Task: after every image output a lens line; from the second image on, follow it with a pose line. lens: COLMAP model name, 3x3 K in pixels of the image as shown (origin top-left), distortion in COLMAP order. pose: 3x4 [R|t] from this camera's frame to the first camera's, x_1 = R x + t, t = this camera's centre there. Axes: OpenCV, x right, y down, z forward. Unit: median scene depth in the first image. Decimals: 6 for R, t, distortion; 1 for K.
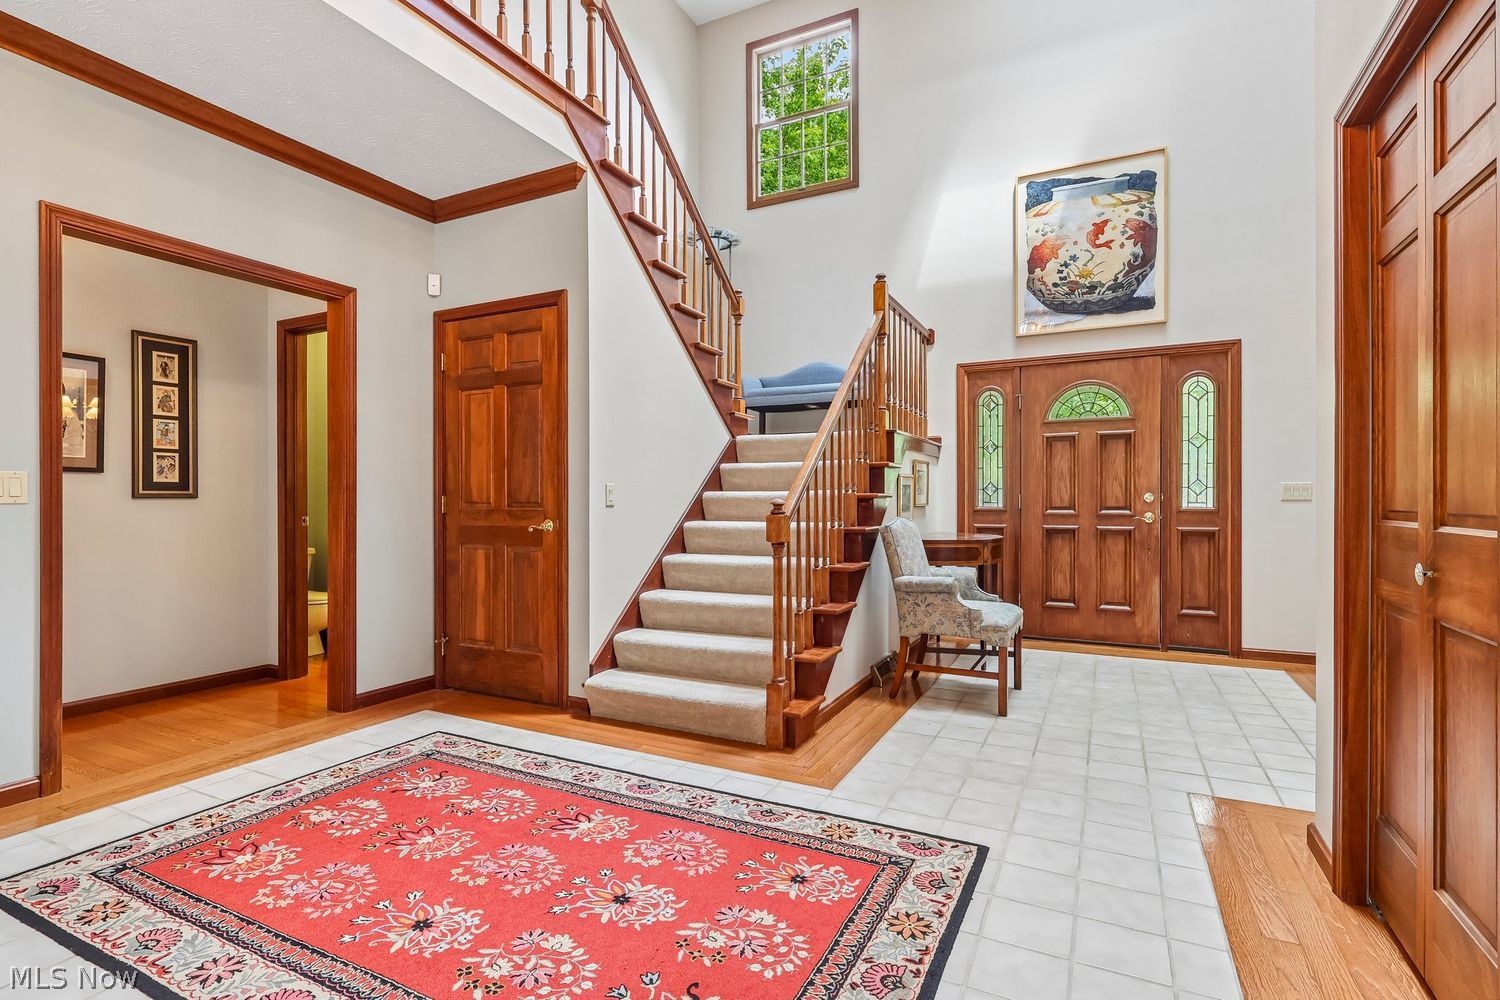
lens RADIAL K [[714.6, 0, 743.1], [0, 714.6, 505.0], [0, 0, 1]] dist [0.000763, 0.000299]
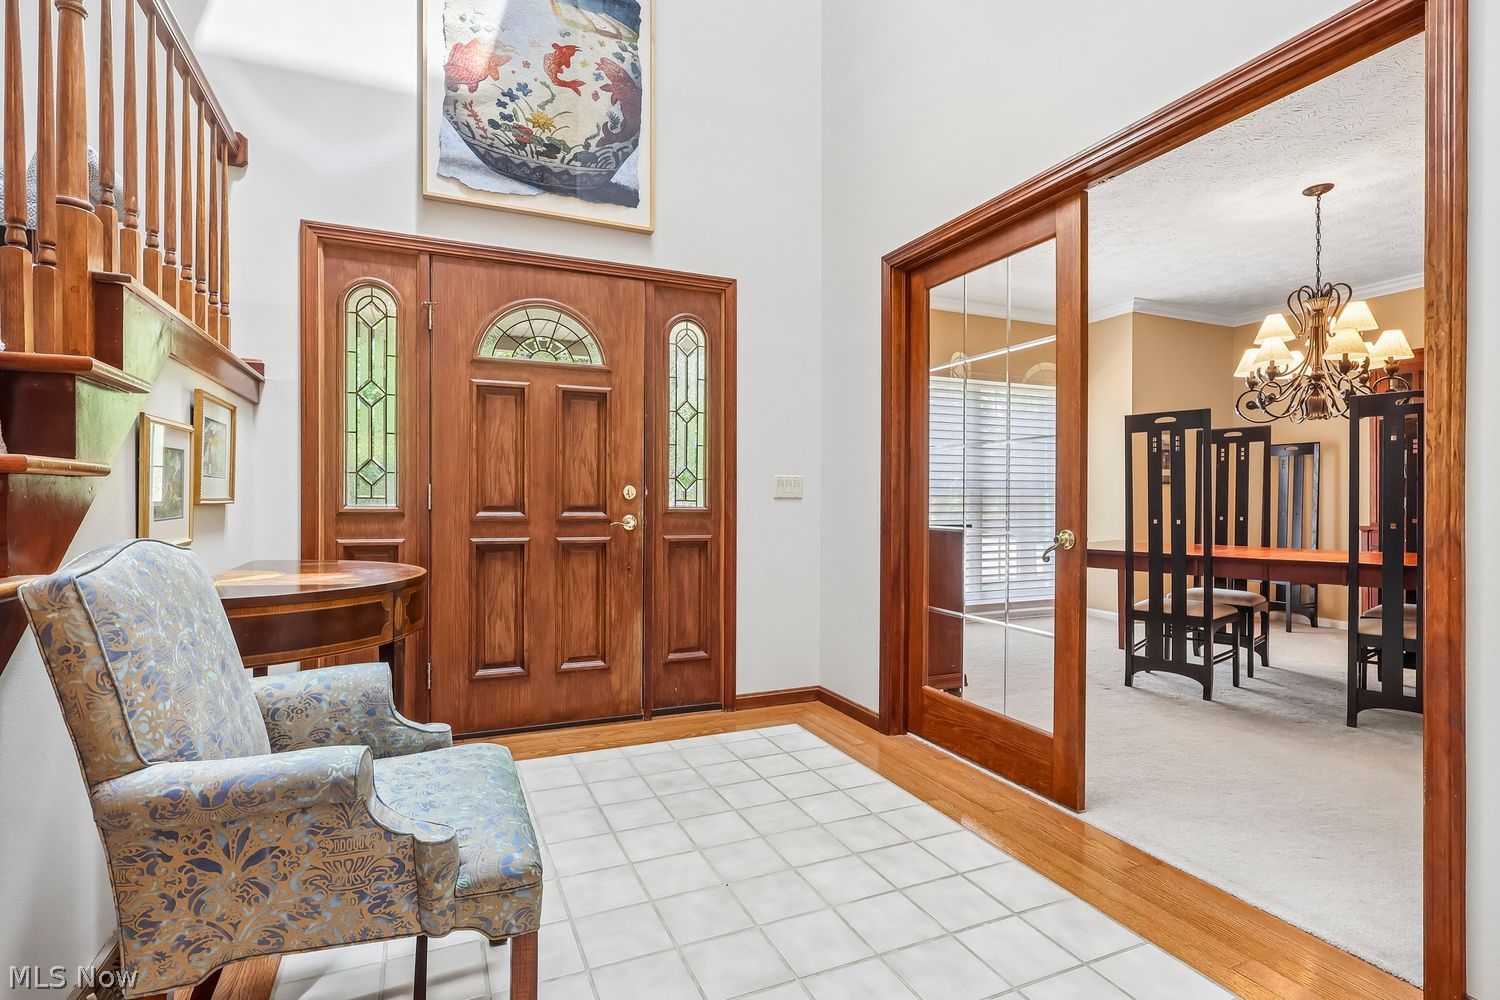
lens RADIAL K [[714.6, 0, 743.1], [0, 714.6, 505.0], [0, 0, 1]] dist [0.000763, 0.000299]
pose [[0.630753, 0.000867, 0.775983, 0.118225], [-0.001400, 0.999999, 0.000021, 0.001268], [-0.775982, -0.001099, 0.630754, 0.492357]]
